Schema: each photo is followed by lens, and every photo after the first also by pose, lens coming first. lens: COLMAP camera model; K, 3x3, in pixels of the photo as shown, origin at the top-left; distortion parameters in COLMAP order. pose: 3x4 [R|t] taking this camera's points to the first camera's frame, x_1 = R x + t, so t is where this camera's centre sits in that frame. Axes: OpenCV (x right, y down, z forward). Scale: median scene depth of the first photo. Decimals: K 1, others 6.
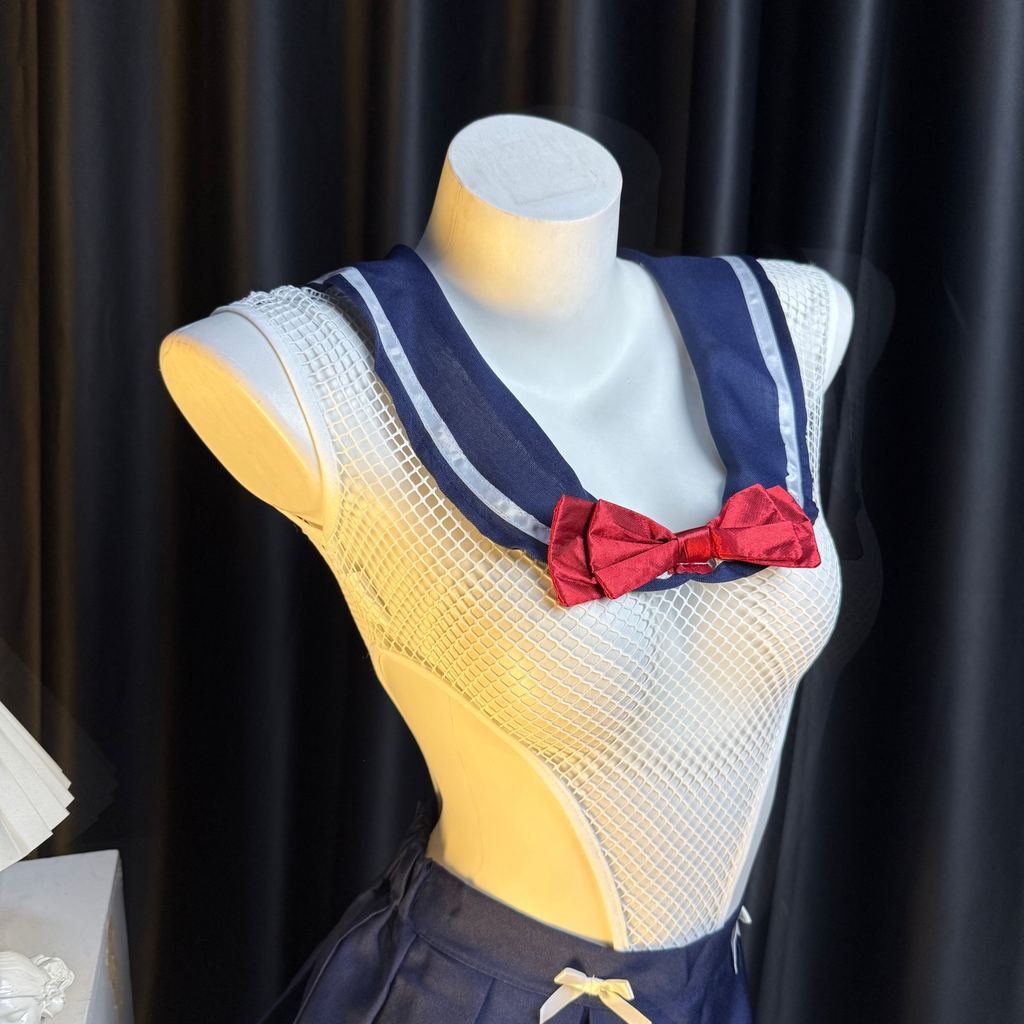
lens RADIAL K [[984.0, 0, 506.9], [0, 984.0, 504.5], [0, 0, 1]] dist [0.085386, 0.000000]
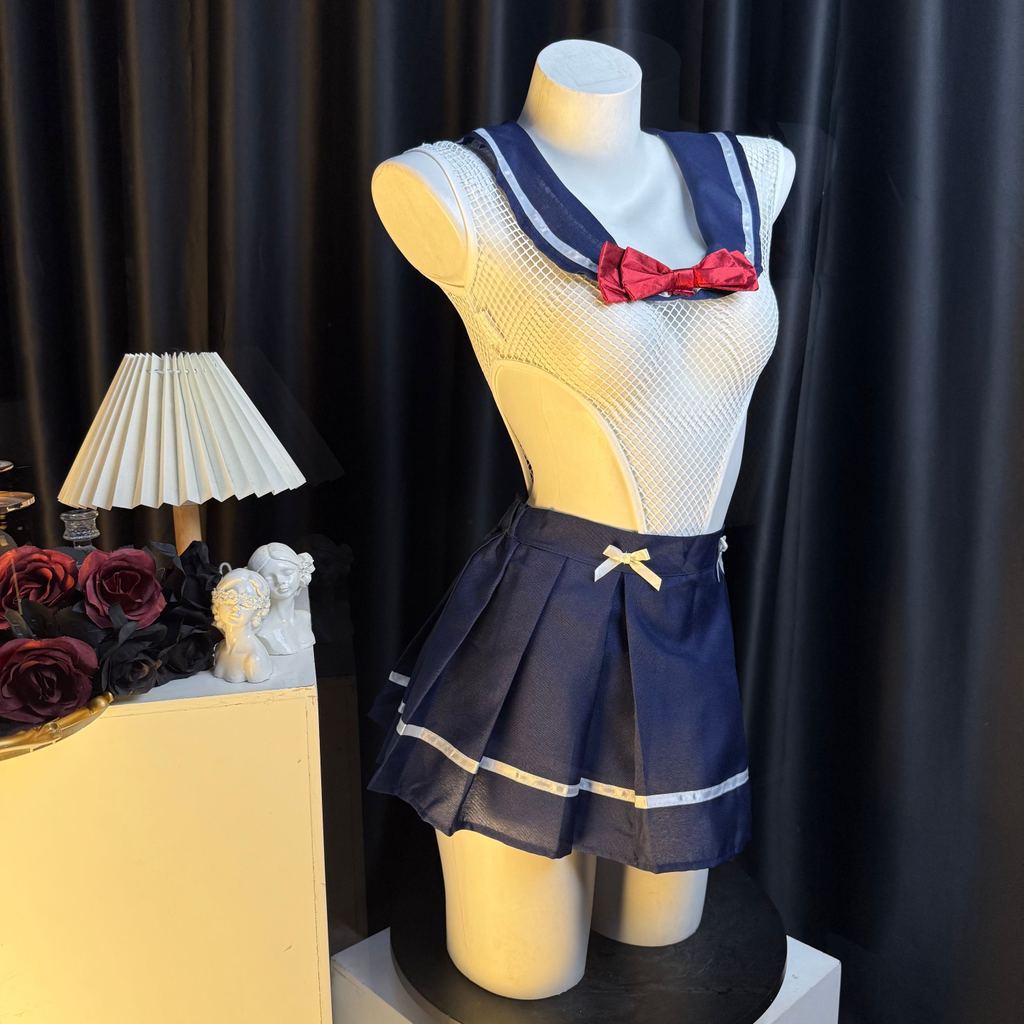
lens RADIAL K [[984.0, 0, 512.6], [0, 984.0, 514.3], [0, 0, 1]] dist [0.085386, 0.000000]
pose [[0.998538, -0.006842, -0.053614, -0.015862], [0.006128, 0.999891, -0.013463, 0.438422], [0.053700, 0.013115, 0.998471, -0.677999]]
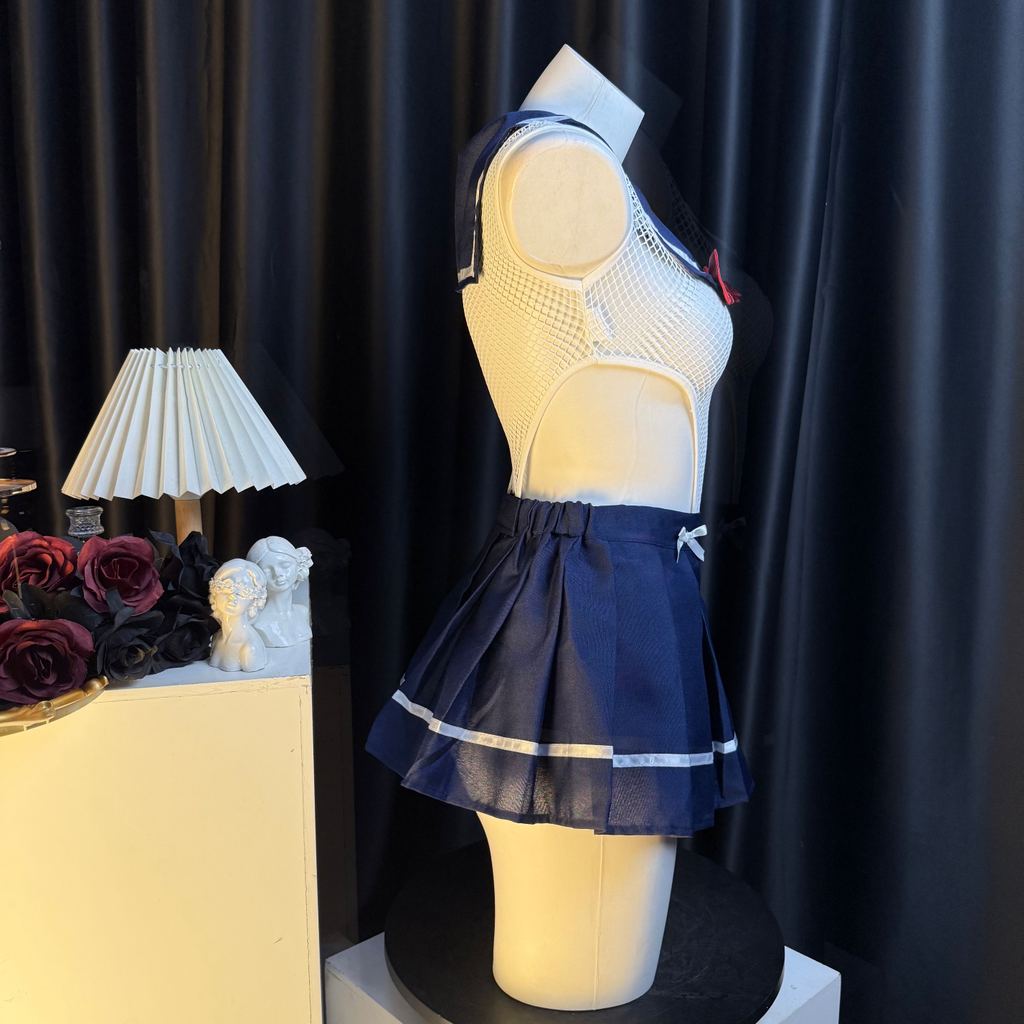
lens RADIAL K [[984.0, 0, 513.6], [0, 984.0, 516.2], [0, 0, 1]] dist [0.085386, 0.000000]
pose [[0.997728, 0.001997, -0.067348, 0.009669], [-0.004774, 0.999144, -0.041089, 0.484364], [0.067208, 0.041317, 0.996883, -0.685349]]
